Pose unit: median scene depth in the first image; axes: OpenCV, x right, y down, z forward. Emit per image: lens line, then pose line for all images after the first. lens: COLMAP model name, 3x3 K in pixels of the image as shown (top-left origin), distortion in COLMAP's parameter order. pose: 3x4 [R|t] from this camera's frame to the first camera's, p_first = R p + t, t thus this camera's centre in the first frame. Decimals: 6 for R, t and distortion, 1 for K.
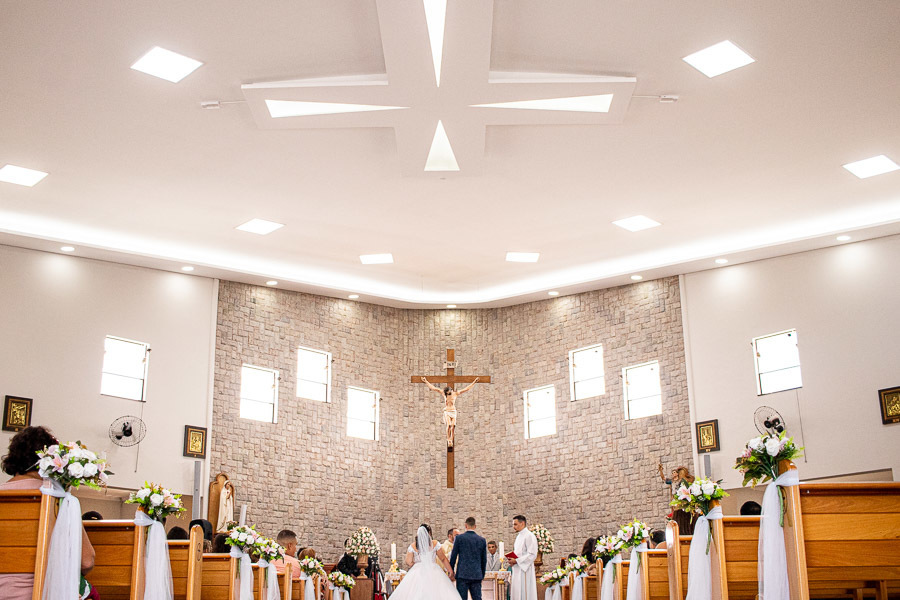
lens RADIAL K [[1024.2, 0, 449.7], [0, 1024.2, 300.2], [0, 0, 1]] dist [-0.090228, 0.000000]
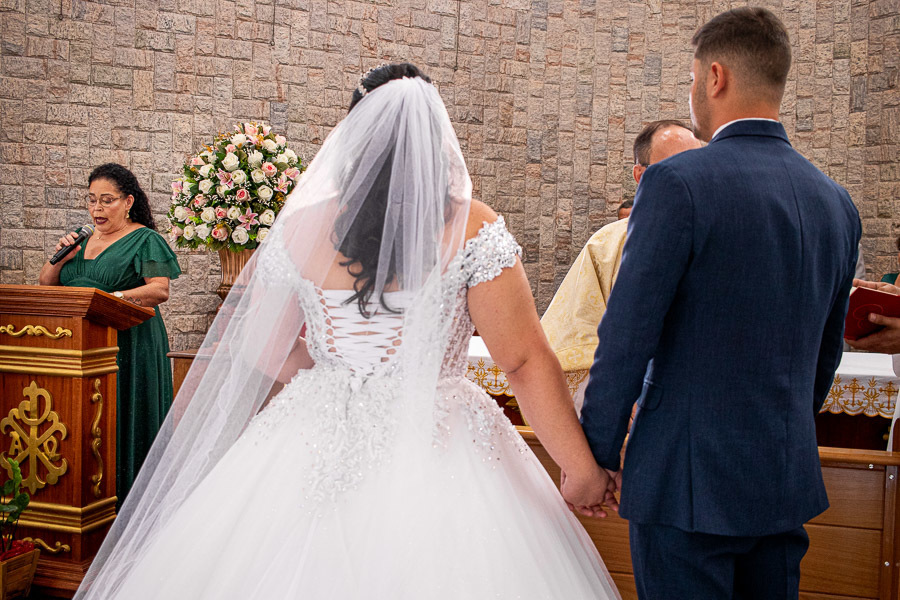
lens RADIAL K [[1024.2, 0, 450.3], [0, 1024.2, 299.8], [0, 0, 1]] dist [-0.090228, 0.000000]
pose [[0.966144, 0.042505, -0.254478, 0.015046], [0.048714, 0.938543, 0.341707, 0.166776], [0.253363, -0.342535, 0.904697, 0.718908]]
